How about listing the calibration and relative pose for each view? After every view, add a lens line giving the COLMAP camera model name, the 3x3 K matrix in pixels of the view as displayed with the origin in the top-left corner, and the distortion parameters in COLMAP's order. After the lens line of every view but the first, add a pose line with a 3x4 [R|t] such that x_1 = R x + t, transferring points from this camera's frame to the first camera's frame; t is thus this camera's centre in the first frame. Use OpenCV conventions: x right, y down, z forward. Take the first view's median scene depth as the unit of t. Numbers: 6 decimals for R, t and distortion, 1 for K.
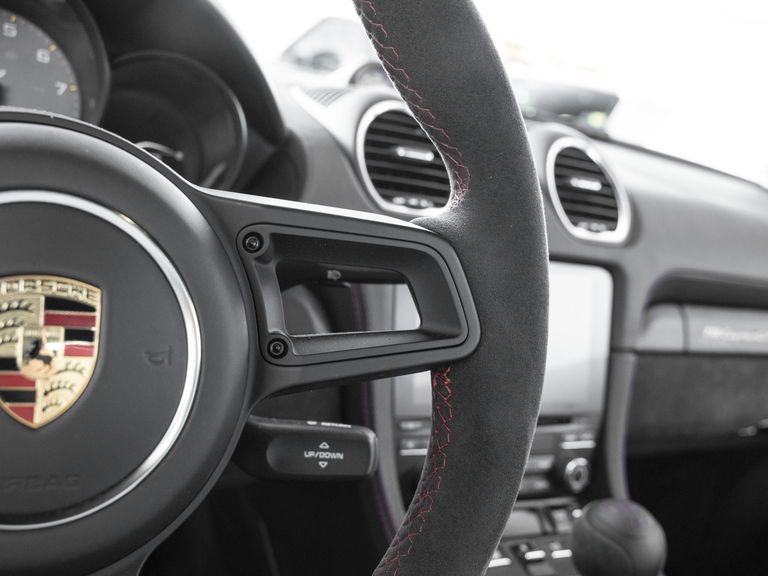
lens RADIAL K [[811.9, 0, 384.0], [0, 811.9, 288.0], [0, 0, 1]] dist [-0.014199, -0.015733]
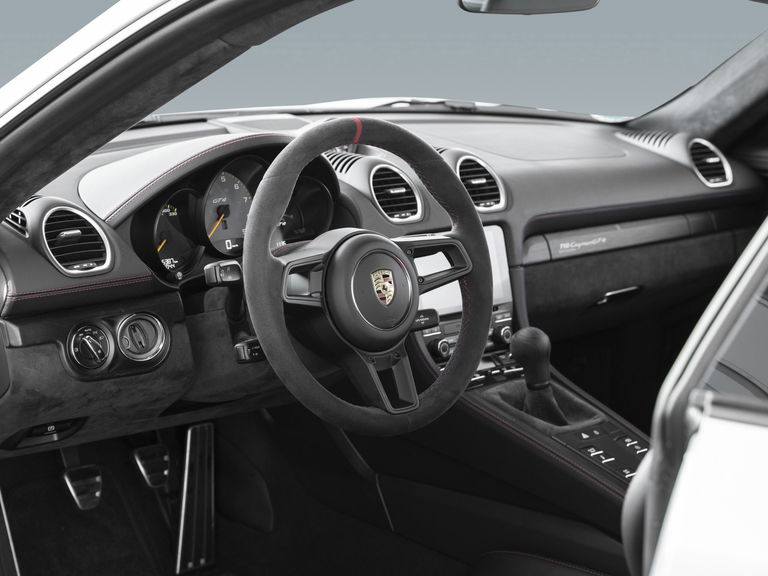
lens RADIAL K [[1877.9, 0, 384.0], [0, 1877.9, 288.0], [0, 0, 1]] dist [0.440075, -0.175559]
pose [[0.955386, -0.211303, 0.206372, -0.906654], [0.205508, 0.977409, 0.049375, -0.150632], [-0.212143, -0.004761, 0.977227, -3.188807]]
